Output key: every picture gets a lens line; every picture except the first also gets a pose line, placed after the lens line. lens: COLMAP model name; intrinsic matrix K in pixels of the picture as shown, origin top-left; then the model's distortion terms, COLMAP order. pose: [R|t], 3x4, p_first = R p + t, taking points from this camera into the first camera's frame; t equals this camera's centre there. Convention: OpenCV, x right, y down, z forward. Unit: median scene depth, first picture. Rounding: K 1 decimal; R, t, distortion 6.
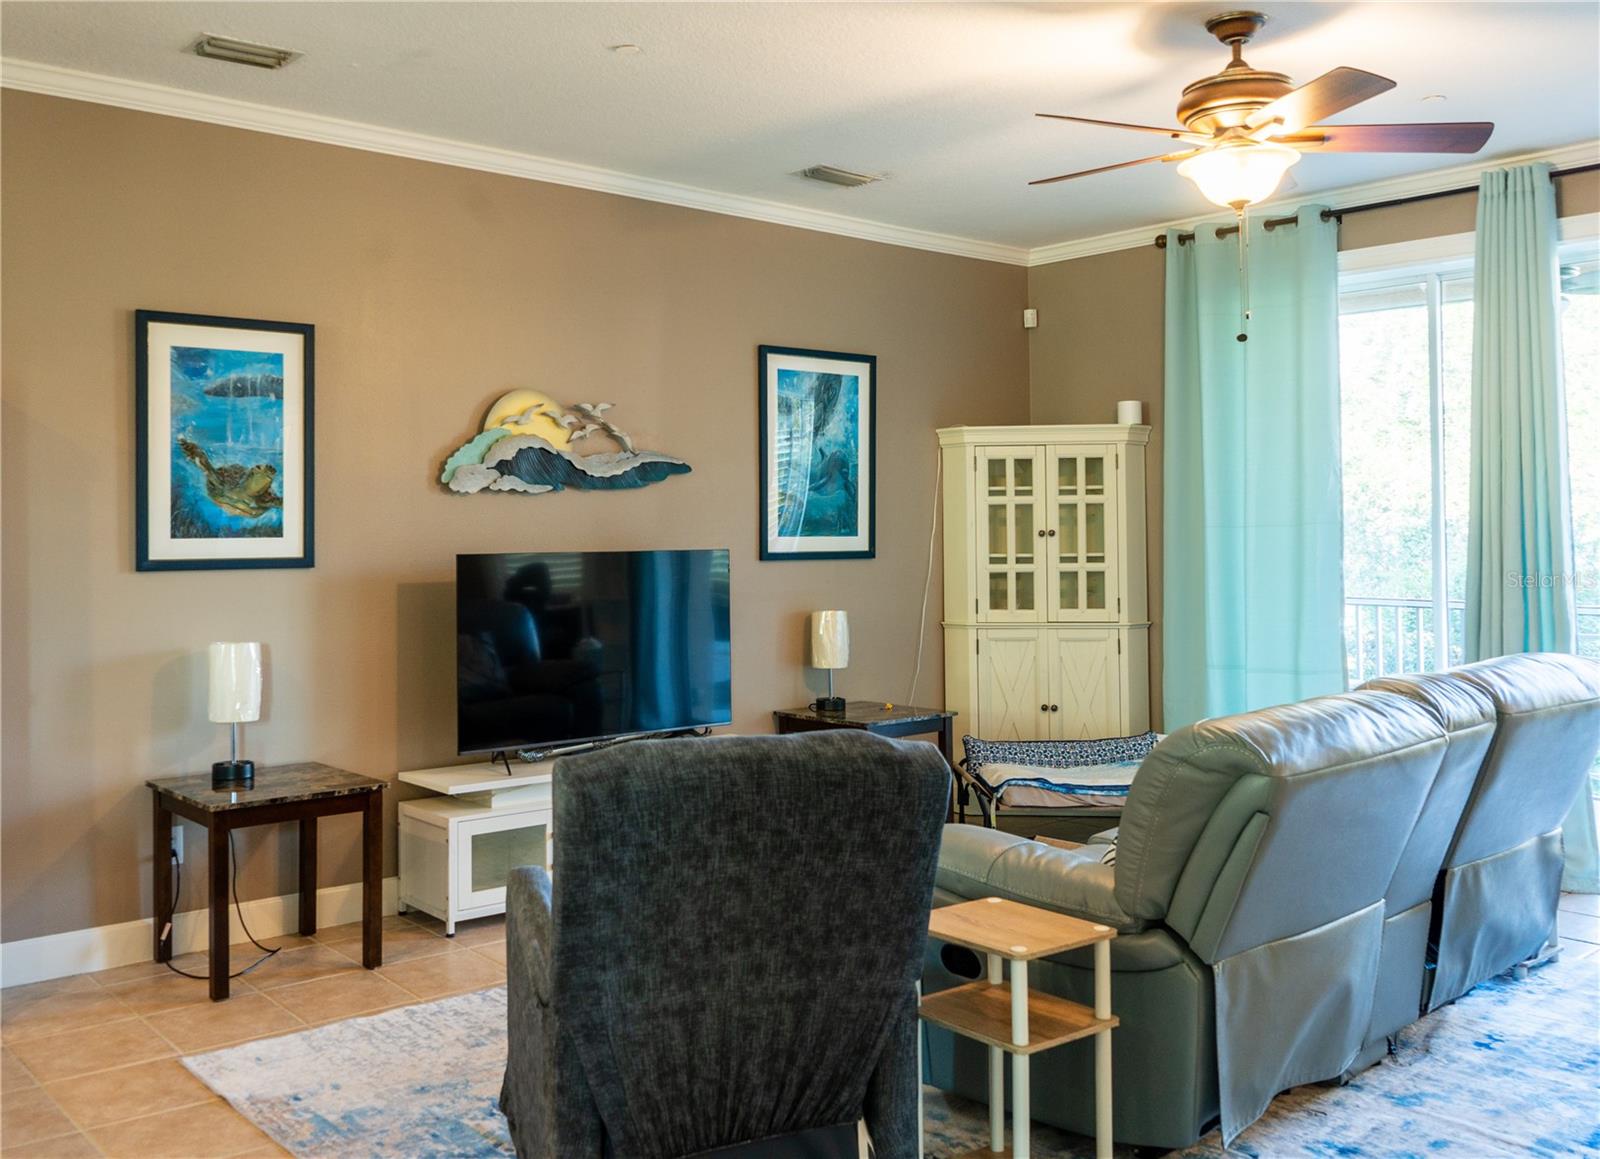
lens RADIAL K [[1408.4, 0, 796.8], [0, 1408.4, 510.7], [0, 0, 1]] dist [0.001169, -0.006648]
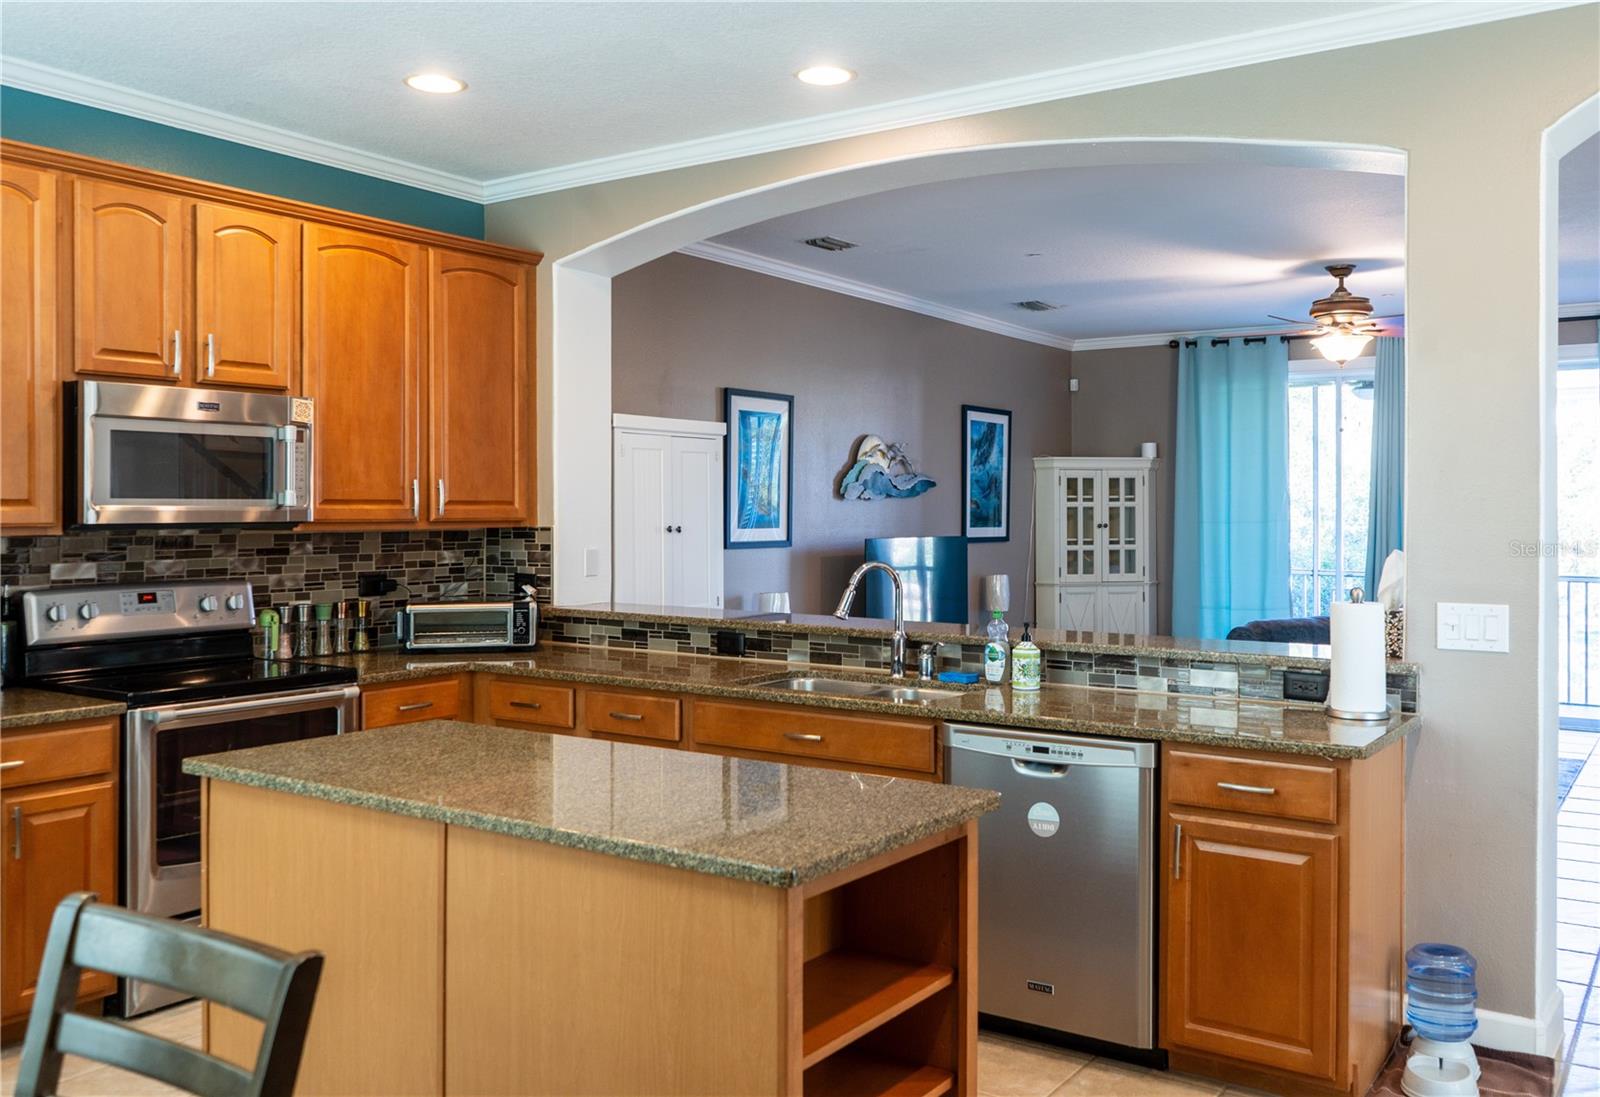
lens RADIAL K [[1422.4, 0, 800.0], [0, 1422.4, 548.5], [0, 0, 1]] dist [-0.001842, -0.000603]
pose [[0.957674, -0.000548, 0.287856, -0.605821], [-0.009912, 0.999342, 0.034880, -0.010751], [-0.287685, -0.036257, 0.957038, -0.428525]]
